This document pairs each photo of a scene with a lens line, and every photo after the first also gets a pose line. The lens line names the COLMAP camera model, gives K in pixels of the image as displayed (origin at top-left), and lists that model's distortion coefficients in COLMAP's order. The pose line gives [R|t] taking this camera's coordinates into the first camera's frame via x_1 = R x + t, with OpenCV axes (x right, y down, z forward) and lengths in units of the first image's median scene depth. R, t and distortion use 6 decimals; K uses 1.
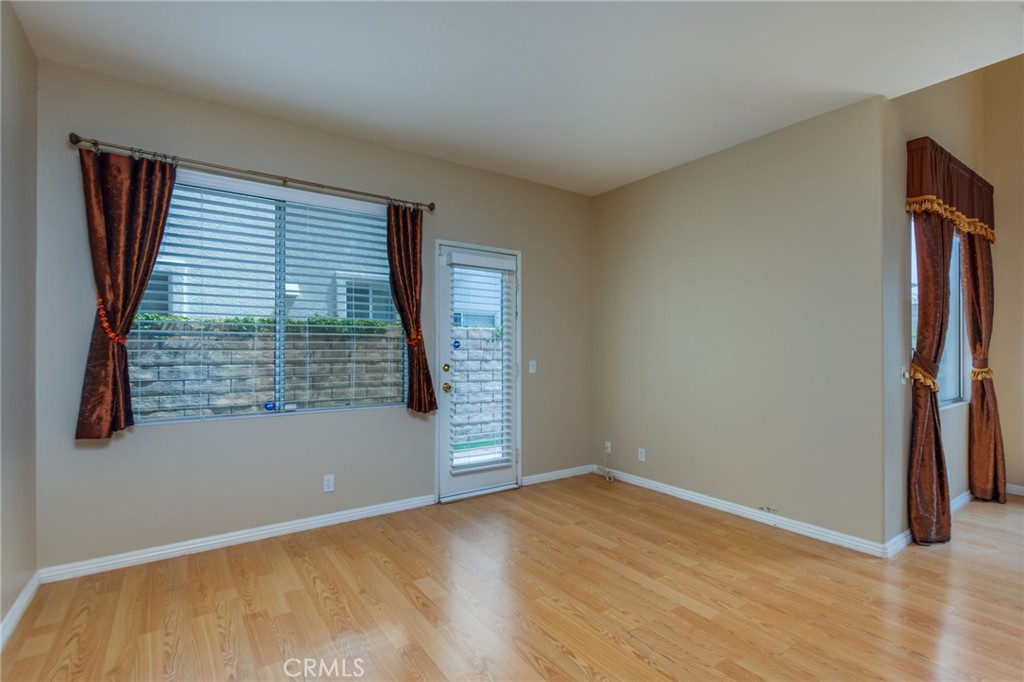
lens RADIAL K [[489.4, 0, 485.8], [0, 489.4, 344.5], [0, 0, 1]] dist [-0.000467, -0.000249]
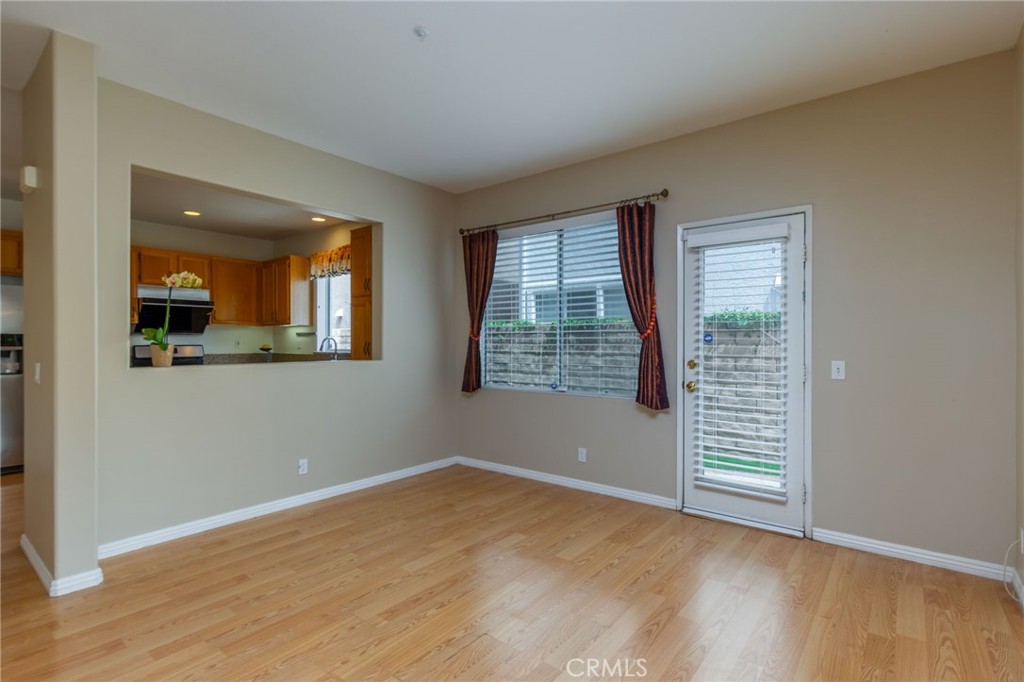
lens RADIAL K [[490.4, 0, 512.0], [0, 490.4, 341.0], [0, 0, 1]] dist [-0.012686, -0.000081]
pose [[0.290021, -0.003854, -0.957013, 0.700604], [0.005848, 0.999980, -0.002254, 0.004499], [0.957002, -0.004943, 0.290038, 0.436982]]
